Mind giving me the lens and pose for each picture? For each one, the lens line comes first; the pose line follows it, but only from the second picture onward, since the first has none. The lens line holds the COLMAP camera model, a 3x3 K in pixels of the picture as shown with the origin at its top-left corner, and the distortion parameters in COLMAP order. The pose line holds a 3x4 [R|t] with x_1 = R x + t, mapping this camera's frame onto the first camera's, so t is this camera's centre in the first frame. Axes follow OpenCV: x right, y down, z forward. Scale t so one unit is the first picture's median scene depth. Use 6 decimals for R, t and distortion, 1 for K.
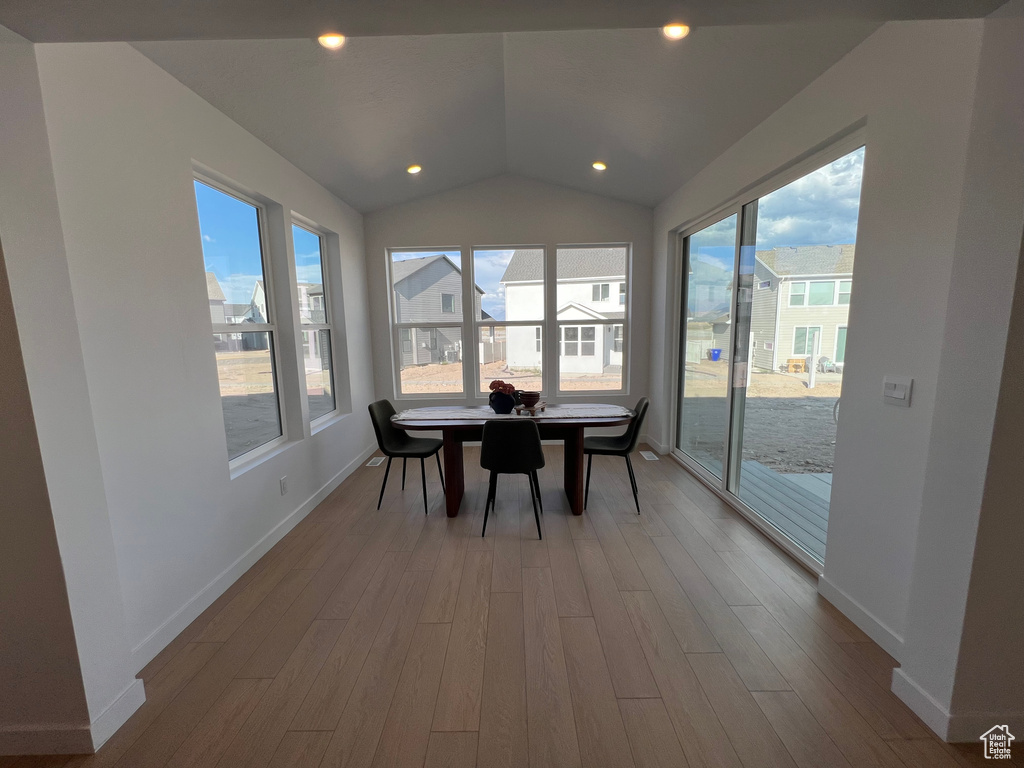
lens RADIAL K [[409.9, 0, 509.6], [0, 409.9, 381.9], [0, 0, 1]] dist [-0.001153, -0.000217]
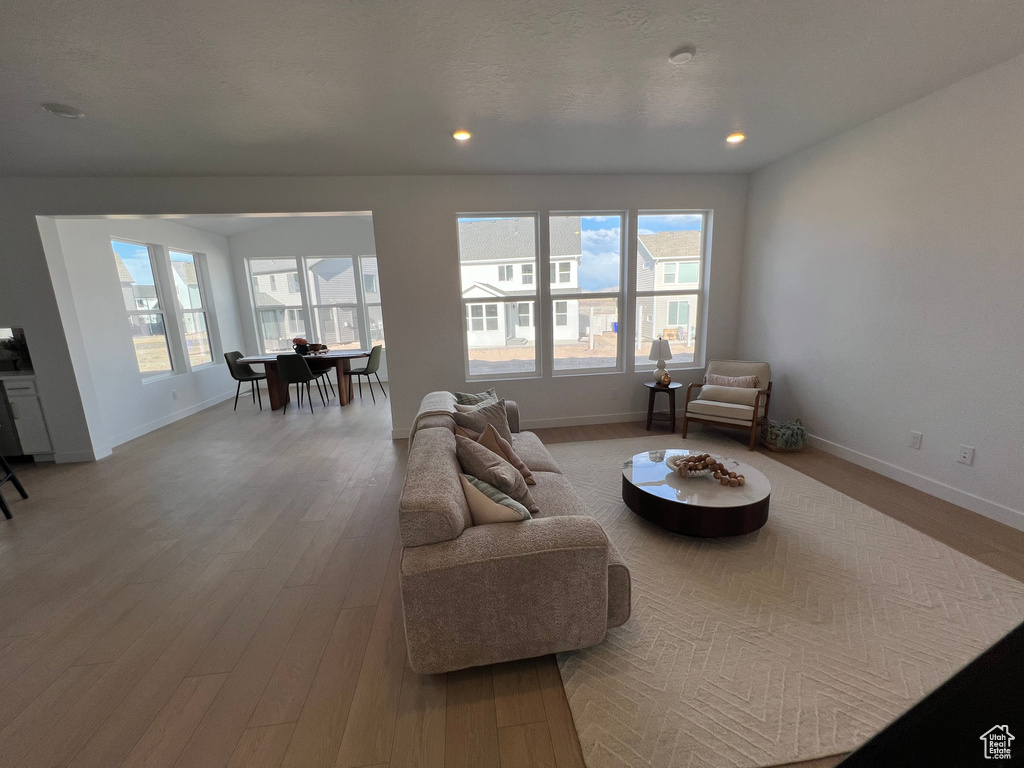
lens RADIAL K [[409.9, 0, 509.6], [0, 409.9, 381.9], [0, 0, 1]] dist [-0.001153, -0.000217]
pose [[0.991562, -0.039884, 0.123346, 0.091092], [0.033254, 0.997913, 0.055349, 0.016834], [-0.125296, -0.050780, 0.990819, -0.129542]]
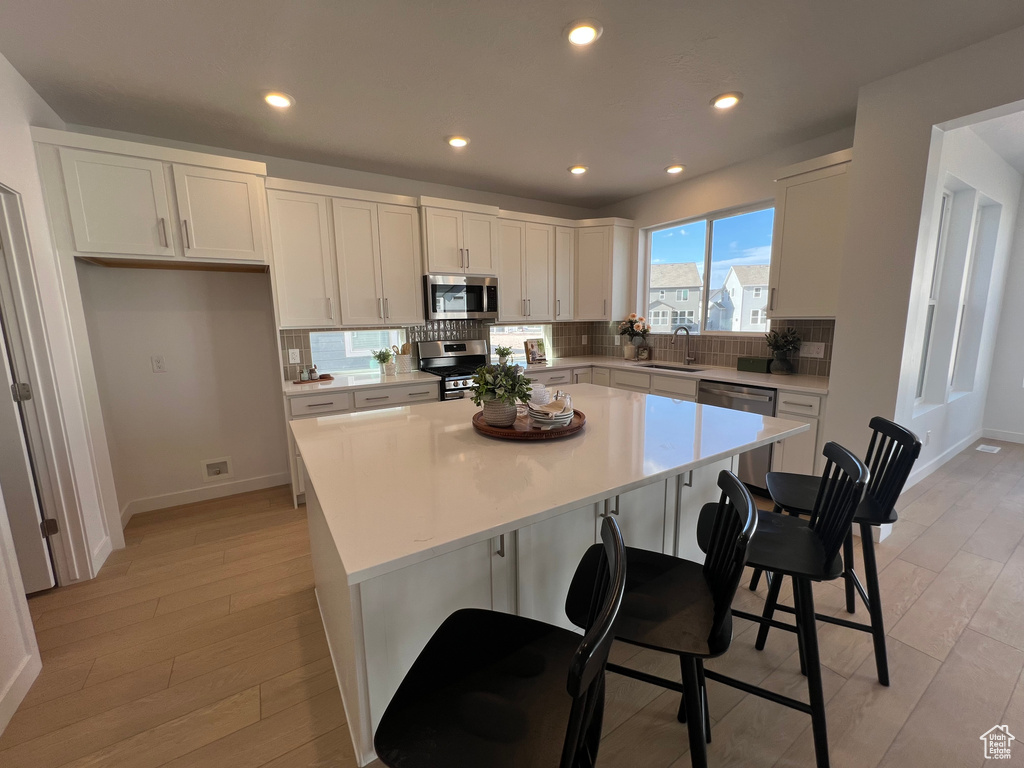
lens RADIAL K [[409.9, 0, 509.6], [0, 409.9, 381.9], [0, 0, 1]] dist [-0.001153, -0.000217]
pose [[0.539211, 0.144582, -0.829667, -0.030074], [-0.113170, 0.988657, 0.098738, 0.013635], [0.834532, 0.040652, 0.549457, -0.074973]]
